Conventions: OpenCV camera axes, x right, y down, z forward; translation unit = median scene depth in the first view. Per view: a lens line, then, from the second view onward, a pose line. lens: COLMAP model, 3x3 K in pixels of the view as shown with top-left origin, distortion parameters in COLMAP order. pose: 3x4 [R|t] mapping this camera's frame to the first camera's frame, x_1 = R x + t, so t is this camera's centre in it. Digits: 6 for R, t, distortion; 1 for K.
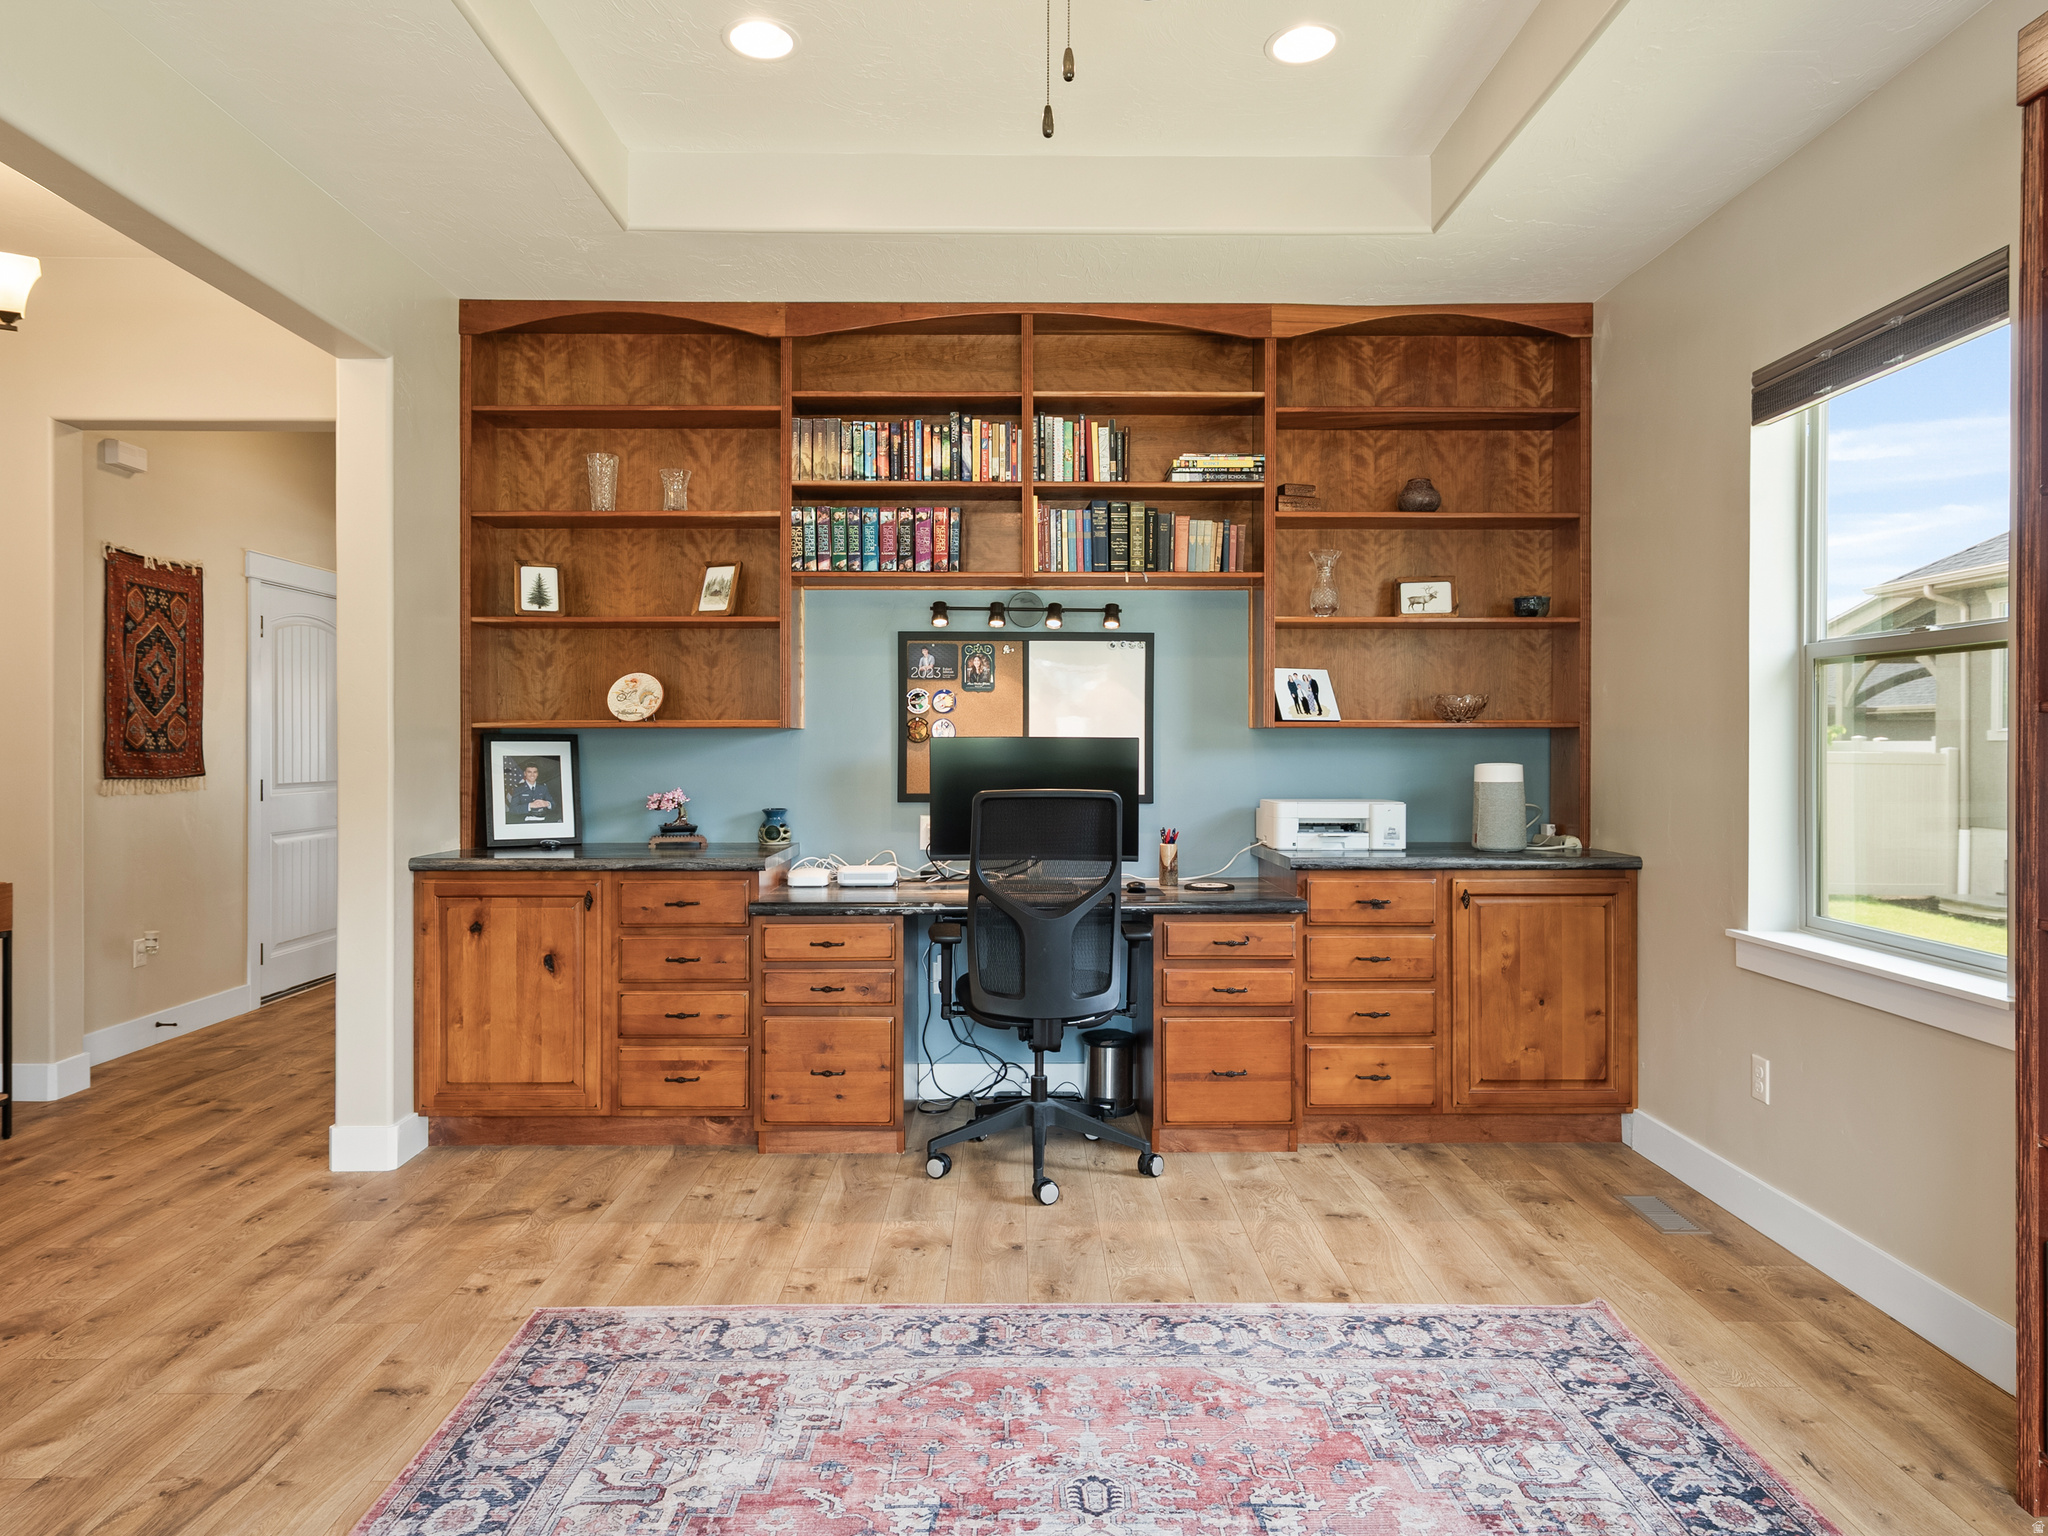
lens RADIAL K [[1305.3, 0, 1025.8], [0, 1305.3, 756.0], [0, 0, 1]] dist [0.003683, 0.001910]
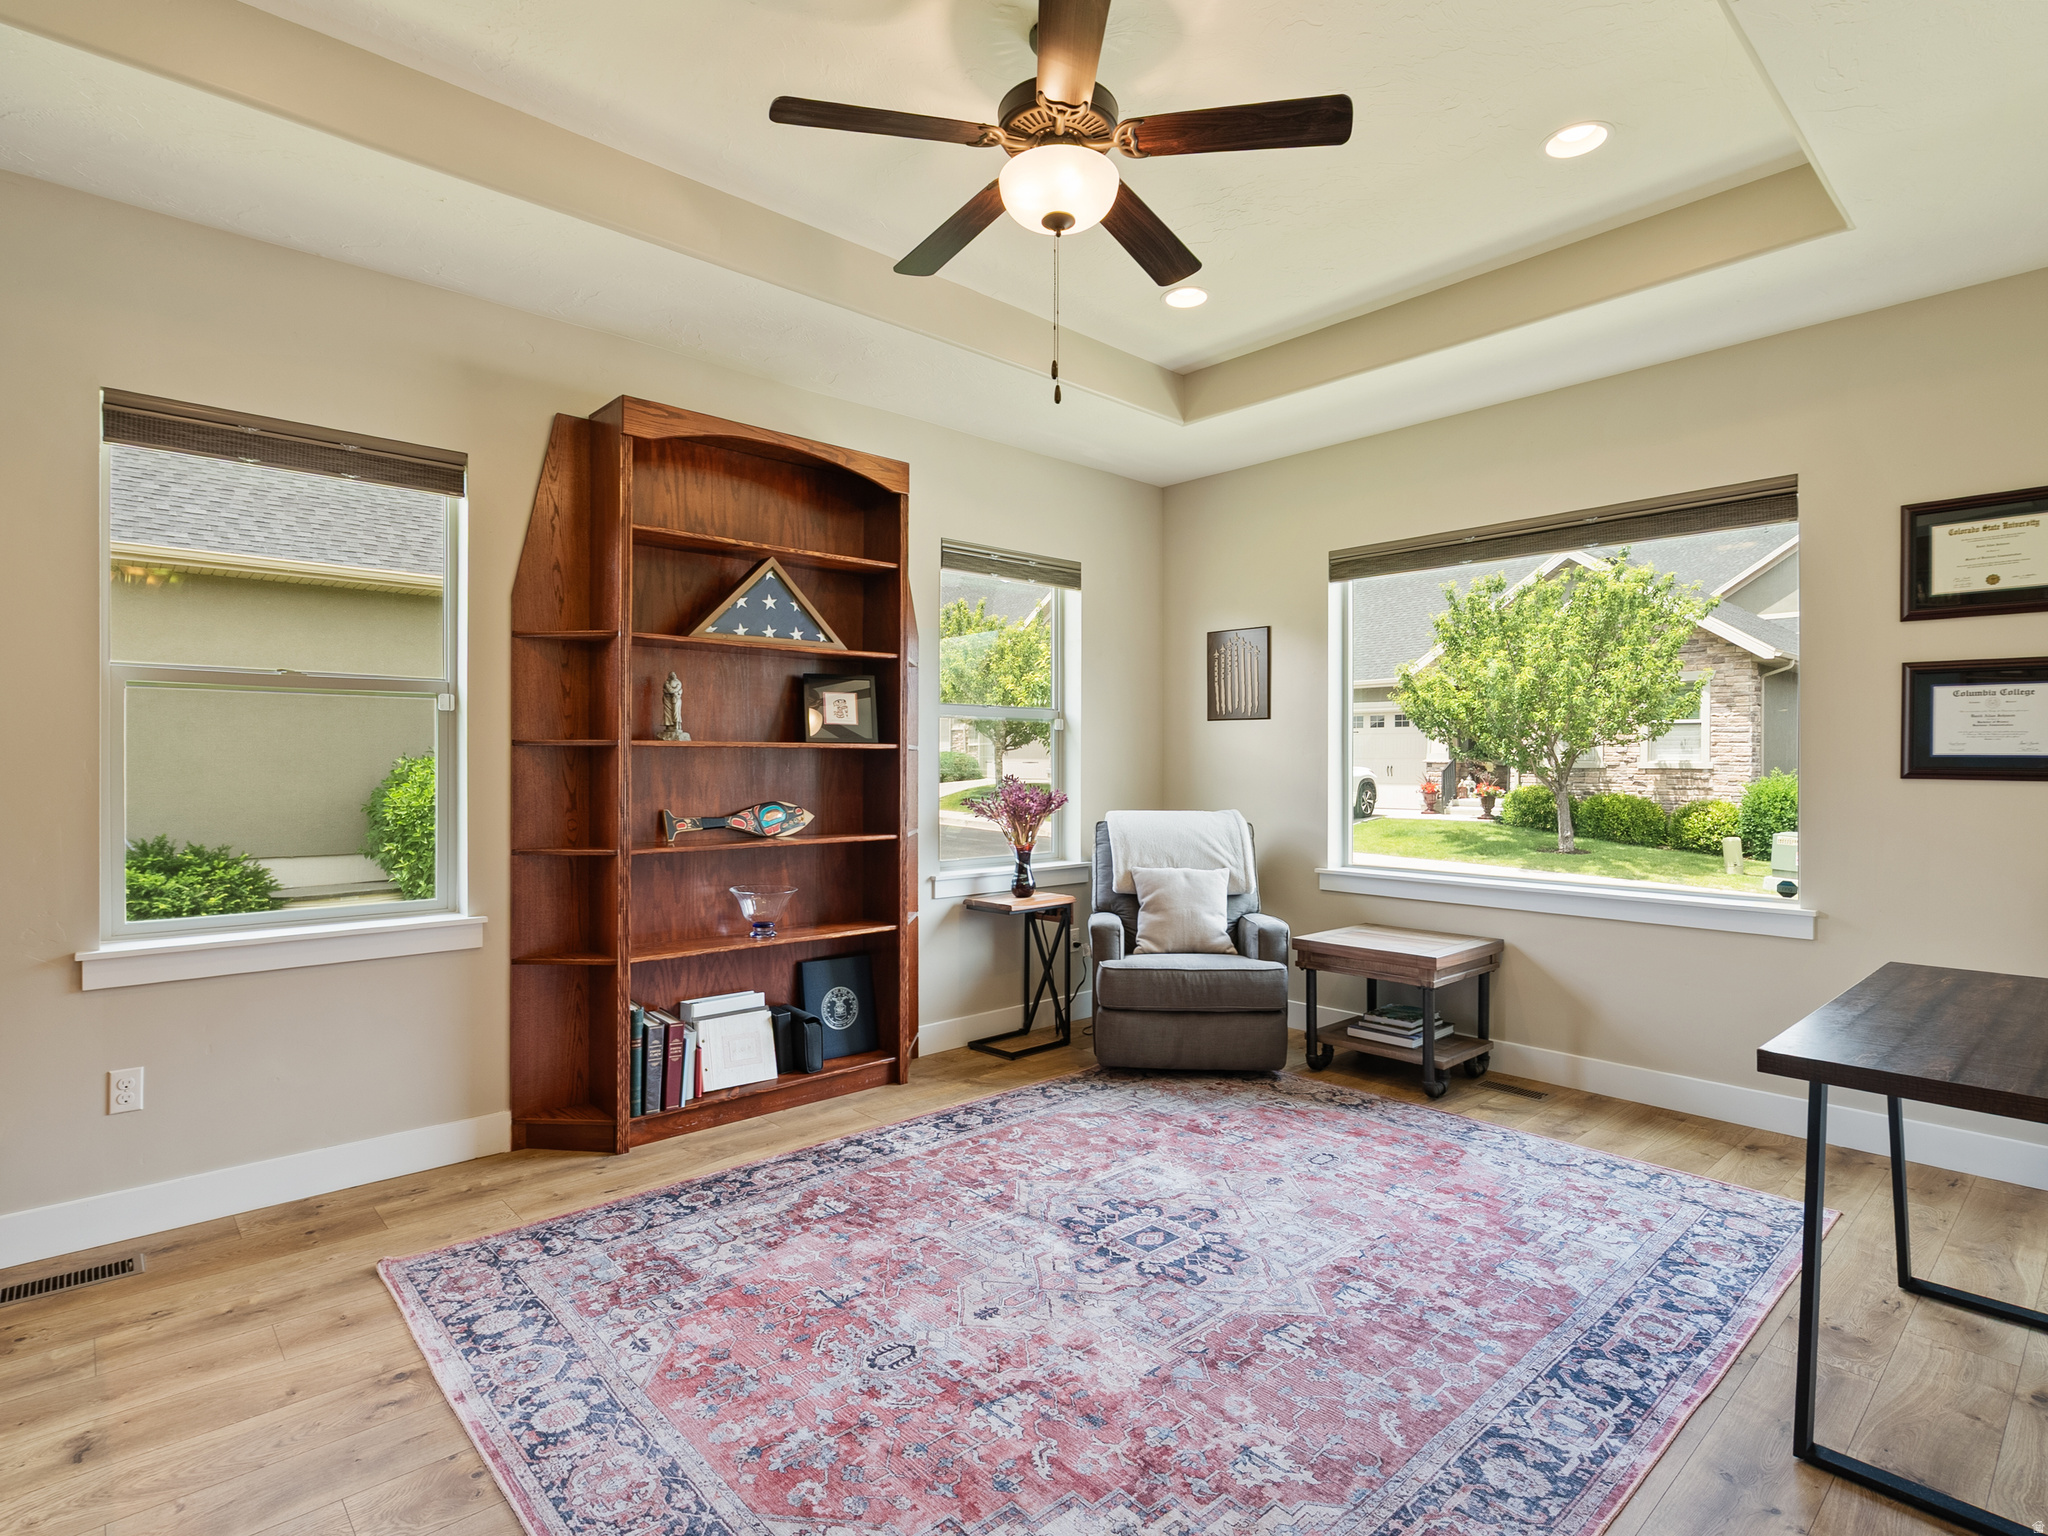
lens RADIAL K [[1044.1, 0, 1031.5], [0, 1044.1, 762.7], [0, 0, 1]] dist [-0.000546, 0.003104]
pose [[-0.675532, -0.001750, 0.737328, -0.666419], [0.002672, 0.999985, 0.004821, -0.010539], [-0.737325, 0.005227, -0.675518, 1.347826]]
